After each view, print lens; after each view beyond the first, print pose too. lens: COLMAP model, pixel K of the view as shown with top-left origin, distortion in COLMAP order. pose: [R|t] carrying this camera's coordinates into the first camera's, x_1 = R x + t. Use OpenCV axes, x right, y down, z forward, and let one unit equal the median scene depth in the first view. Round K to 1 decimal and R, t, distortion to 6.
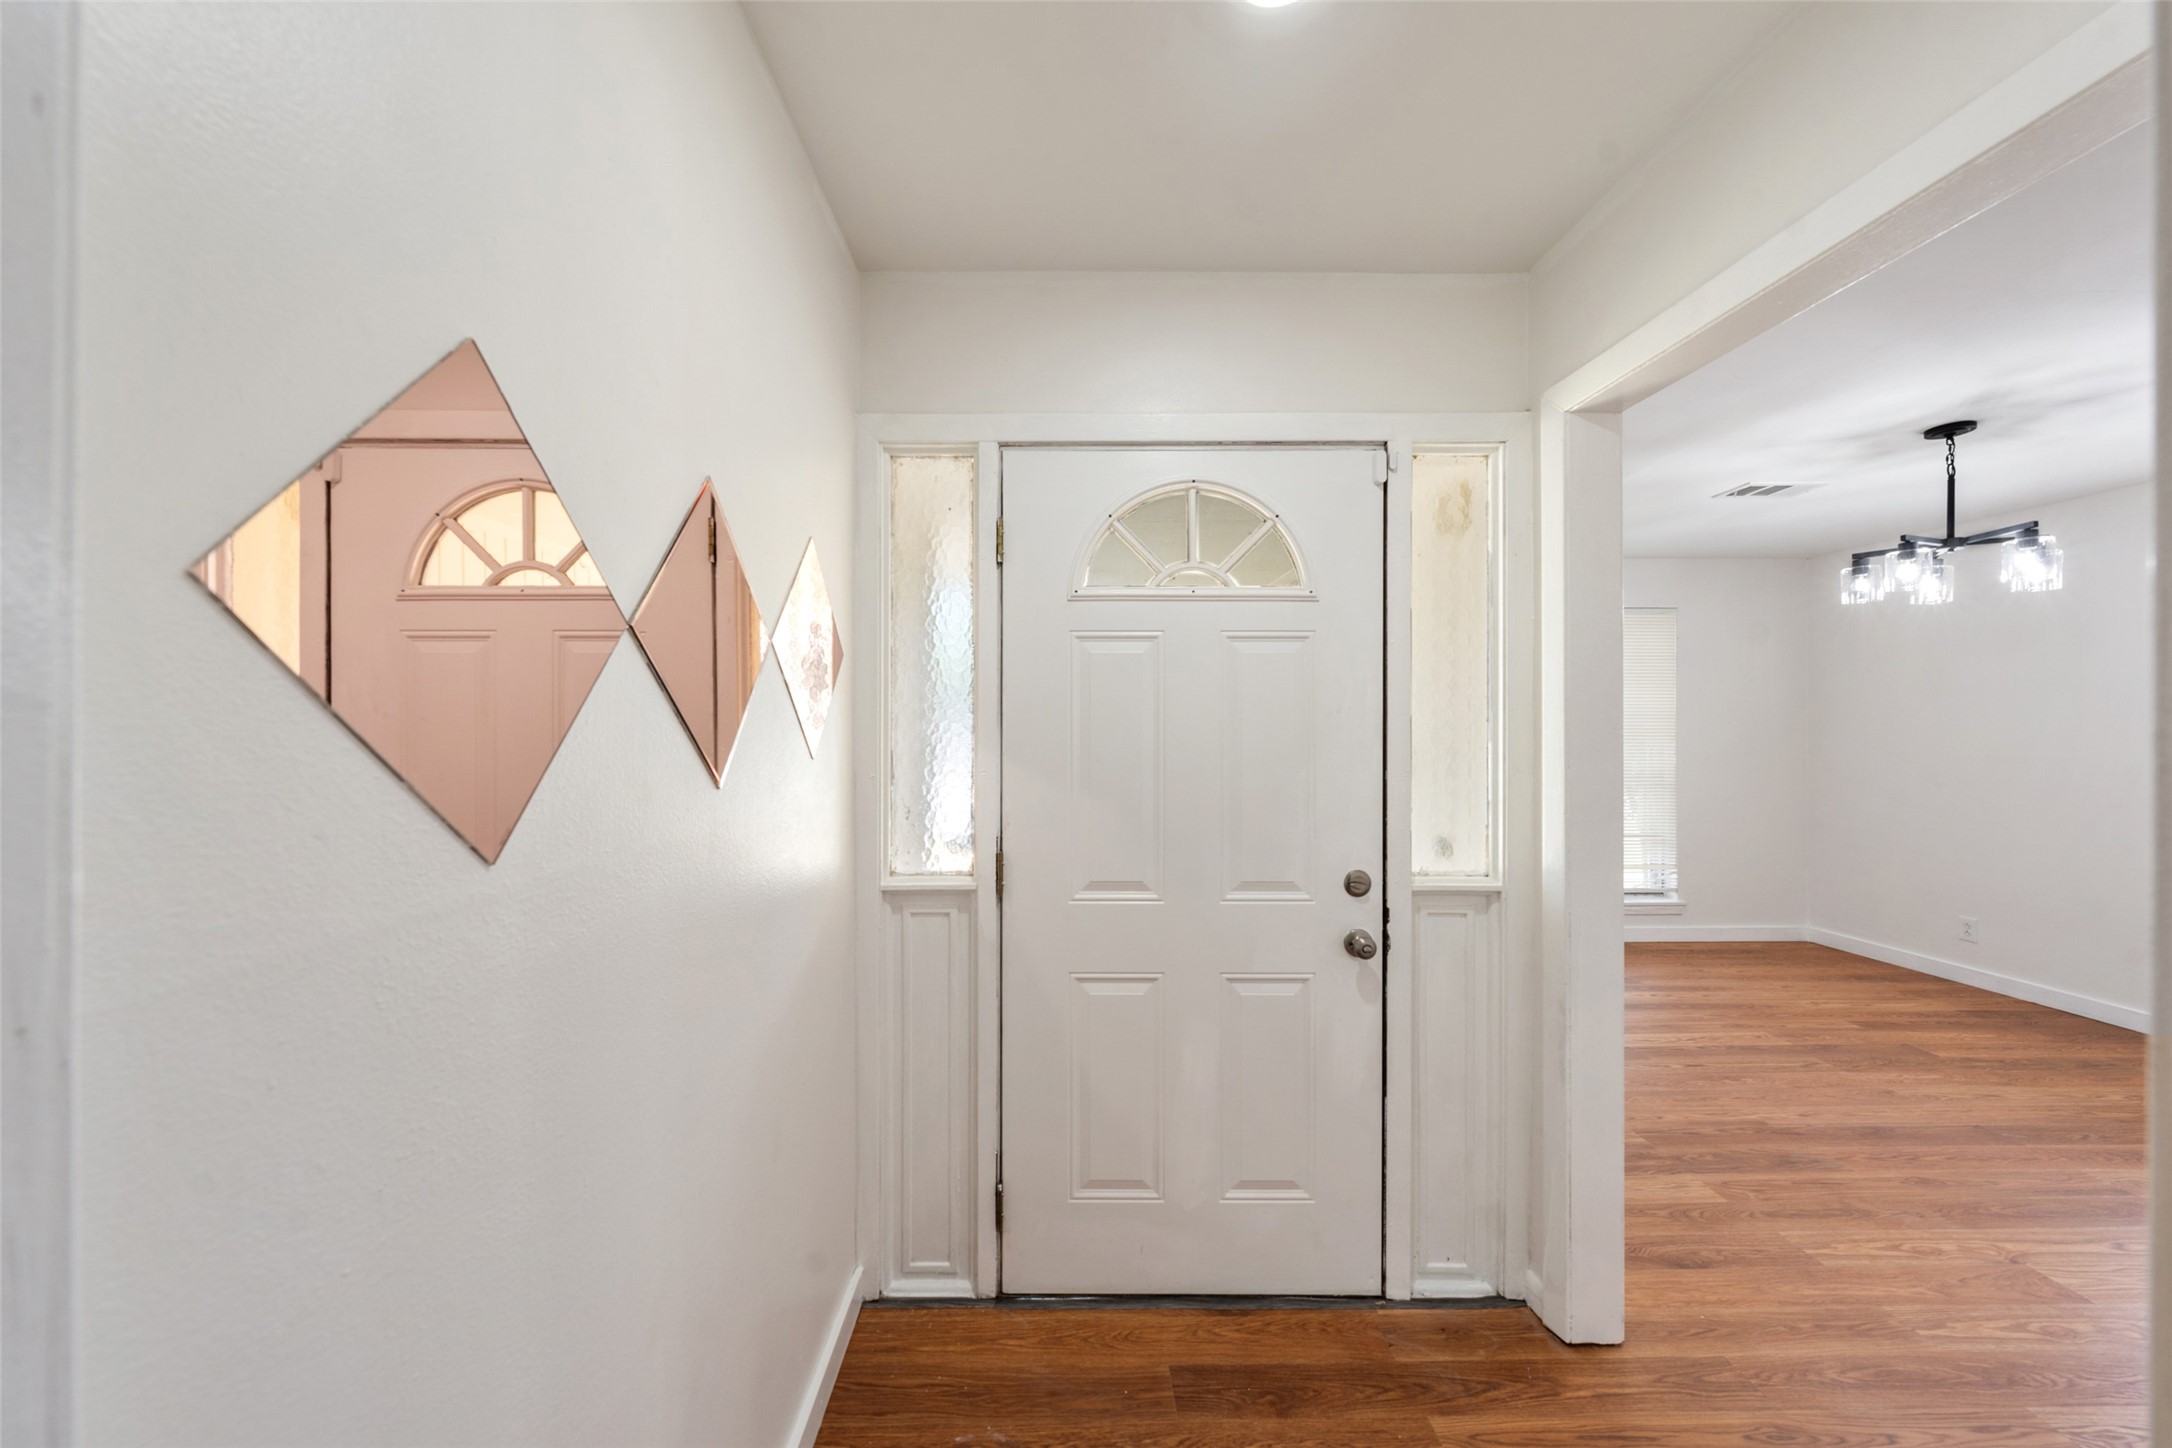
lens RADIAL K [[773.2, 0, 1076.4], [0, 773.2, 724.6], [0, 0, 1]] dist [-0.000708, 0.001432]
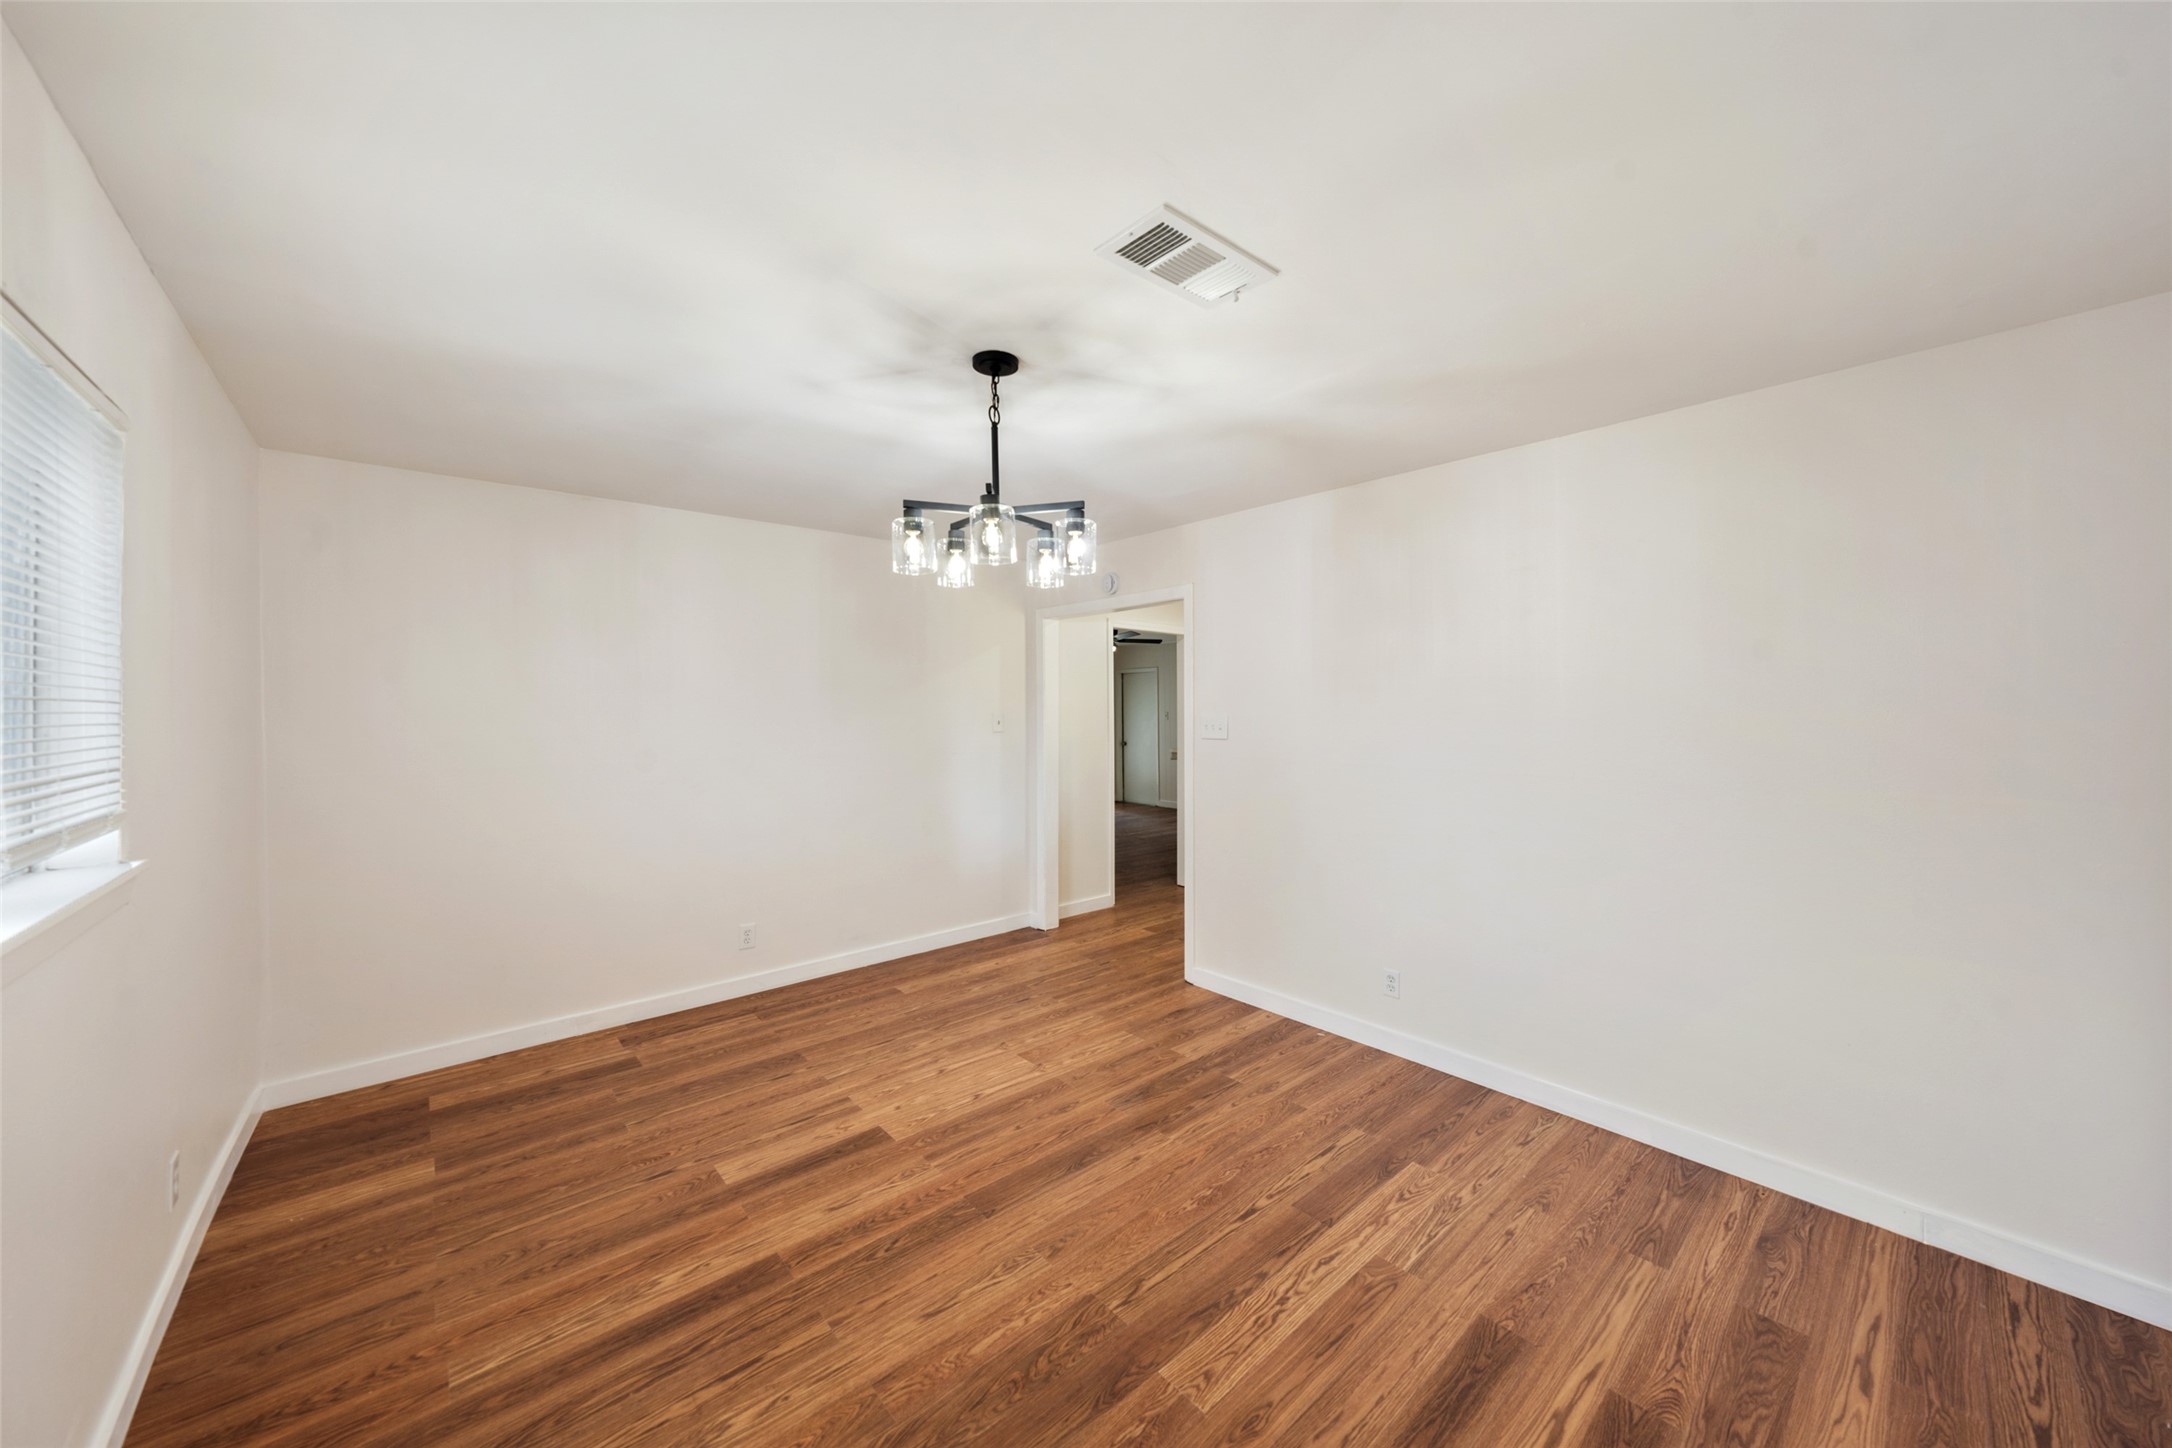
lens RADIAL K [[773.2, 0, 1076.4], [0, 773.2, 724.6], [0, 0, 1]] dist [-0.000708, 0.001432]
pose [[-0.768803, 0.018748, -0.639210, 1.481830], [0.005372, 0.999724, 0.022862, -0.036519], [0.639463, 0.014143, -0.768692, 1.558507]]
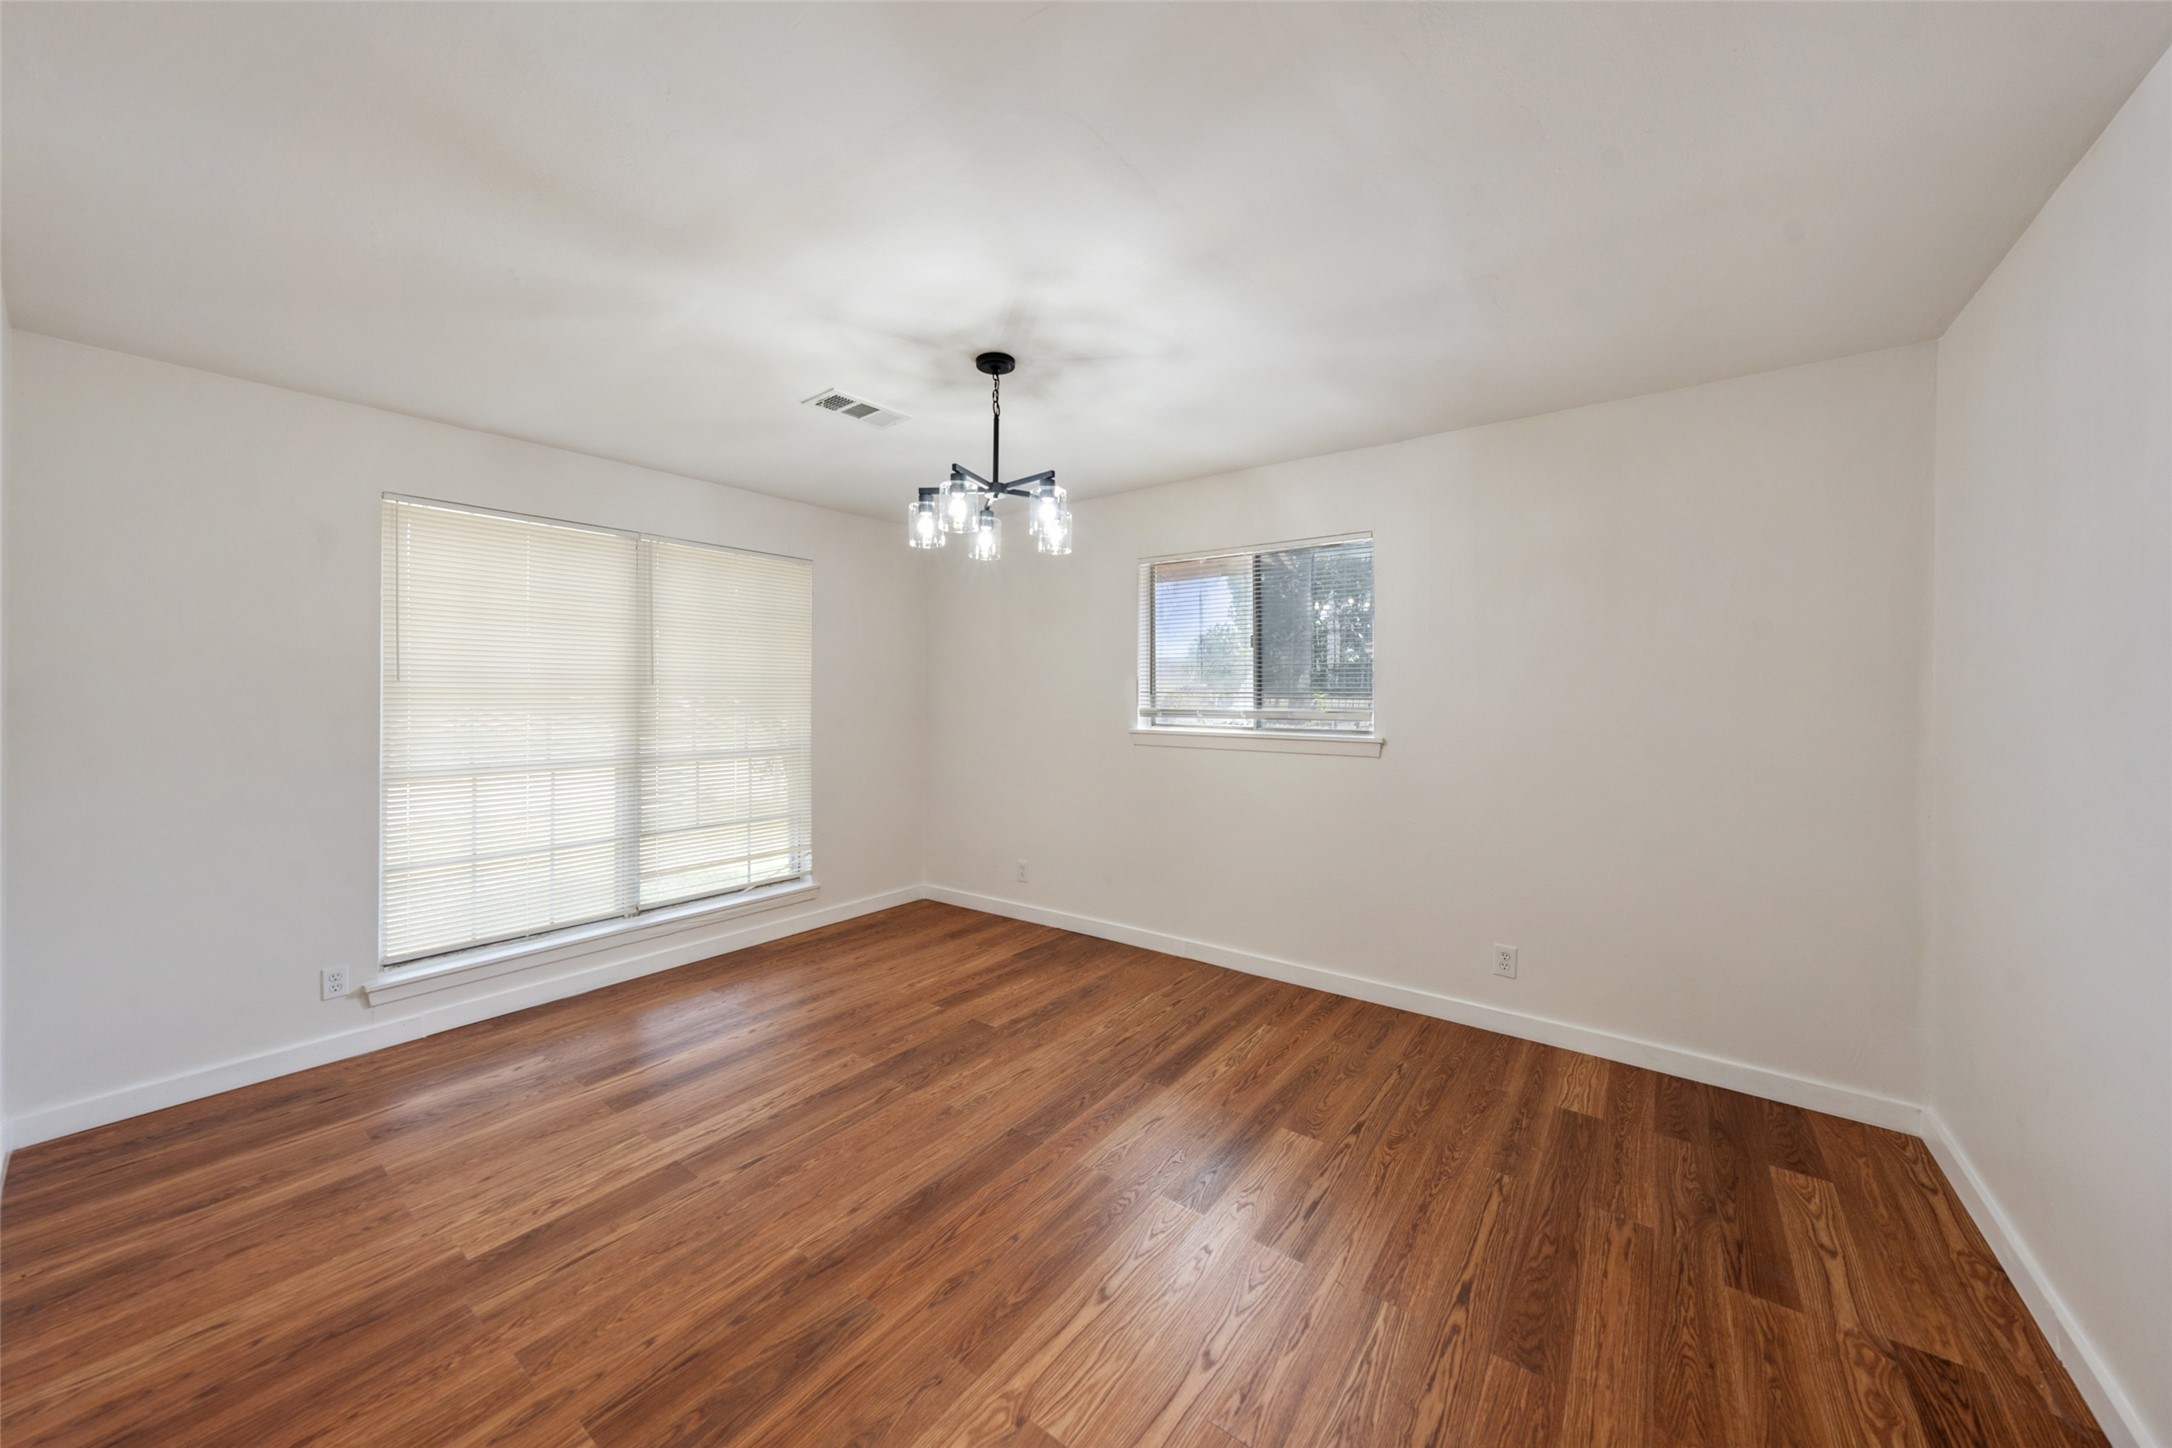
lens RADIAL K [[765.4, 0, 1071.7], [0, 765.4, 695.1], [0, 0, 1]] dist [0.000045, 0.000041]
pose [[0.625705, -0.001139, 0.780059, 0.463571], [-0.003935, 0.999982, 0.004617, 0.002351], [-0.780049, -0.005958, 0.625689, 0.352285]]
